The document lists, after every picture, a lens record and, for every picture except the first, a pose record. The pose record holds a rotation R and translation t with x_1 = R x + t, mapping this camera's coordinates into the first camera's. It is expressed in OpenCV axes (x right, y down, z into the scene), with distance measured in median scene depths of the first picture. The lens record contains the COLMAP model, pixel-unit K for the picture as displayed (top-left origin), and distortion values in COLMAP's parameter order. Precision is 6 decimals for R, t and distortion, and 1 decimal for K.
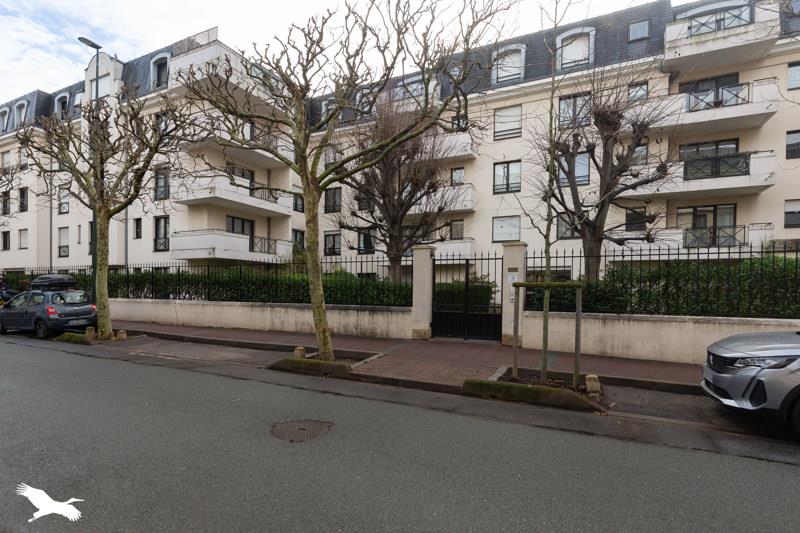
lens RADIAL K [[388.3, 0, 400.0], [0, 388.3, 289.0], [0, 0, 1]] dist [-0.001843, -0.001256]
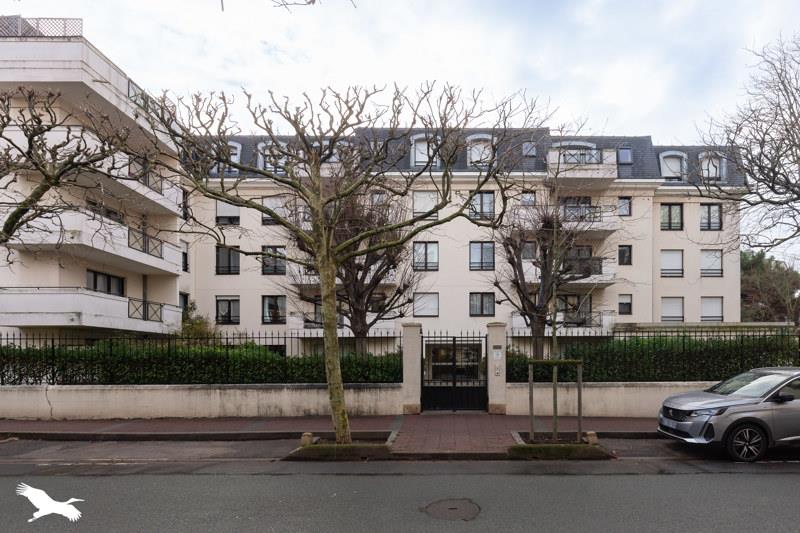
lens RADIAL K [[411.0, 0, 400.9], [0, 411.0, 349.2], [0, 0, 1]] dist [-0.000486, -0.000536]
pose [[0.896496, -0.004900, 0.443024, -0.448154], [0.012760, 0.999810, -0.014763, -0.025934], [-0.442868, 0.018888, 0.896388, 0.036029]]
